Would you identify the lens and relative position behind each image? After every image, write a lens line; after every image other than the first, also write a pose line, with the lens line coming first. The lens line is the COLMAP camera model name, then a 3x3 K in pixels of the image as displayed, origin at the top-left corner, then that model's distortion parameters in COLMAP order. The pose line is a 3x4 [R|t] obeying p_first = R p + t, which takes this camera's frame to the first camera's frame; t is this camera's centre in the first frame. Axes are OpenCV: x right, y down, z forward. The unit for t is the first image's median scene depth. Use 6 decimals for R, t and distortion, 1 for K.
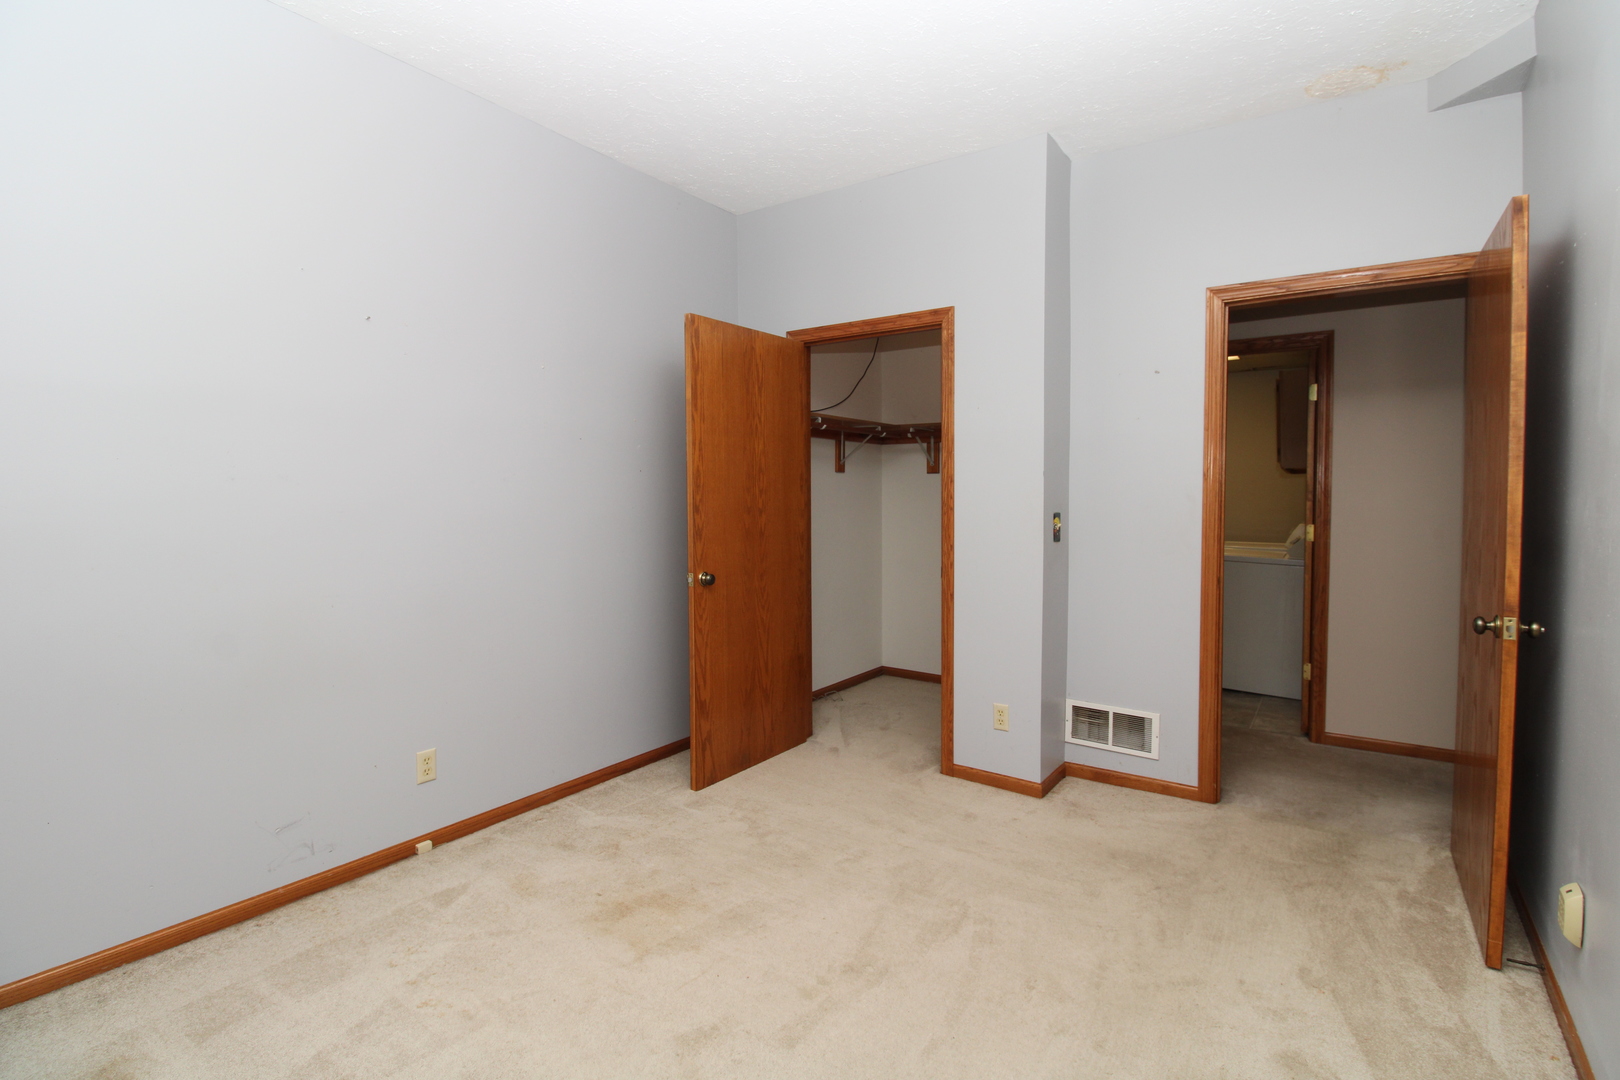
lens RADIAL K [[765.4, 0, 824.2], [0, 765.4, 518.7], [0, 0, 1]] dist [0.003253, -0.012675]
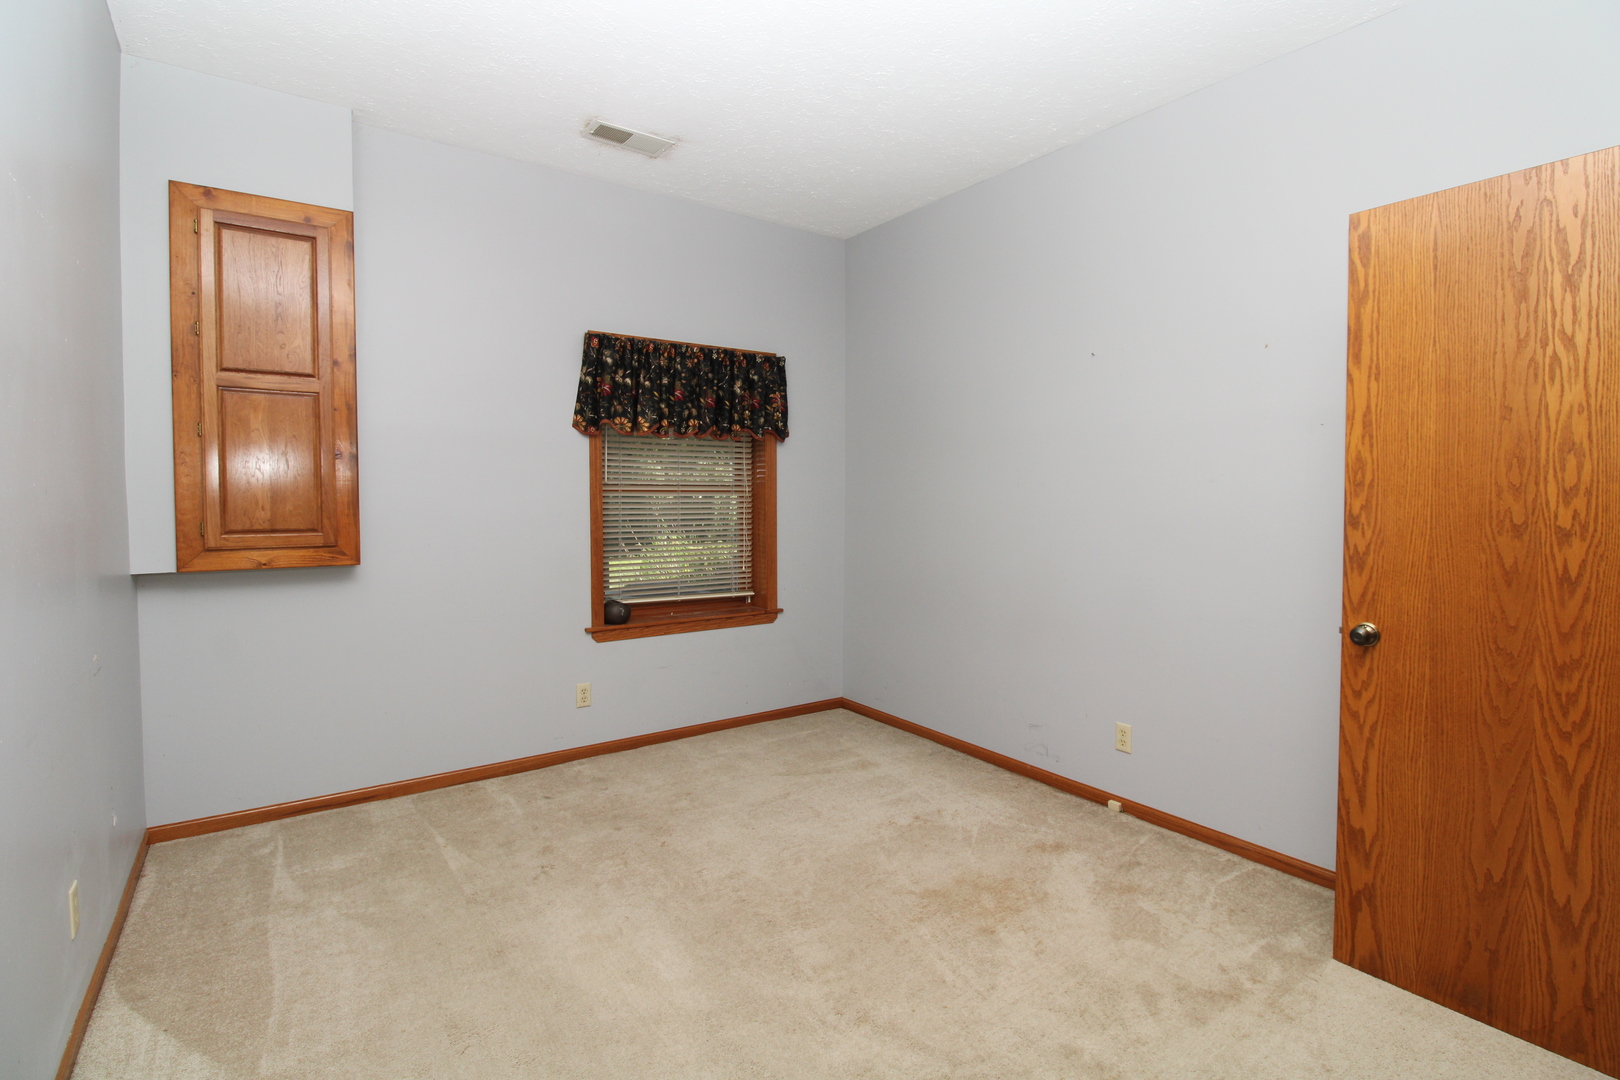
lens RADIAL K [[765.4, 0, 824.2], [0, 765.4, 518.7], [0, 0, 1]] dist [0.003253, -0.012675]
pose [[-0.335418, 0.030543, -0.941574, 0.562722], [-0.029778, 0.998631, 0.043002, -0.028094], [0.941599, 0.042462, -0.334050, 0.785652]]
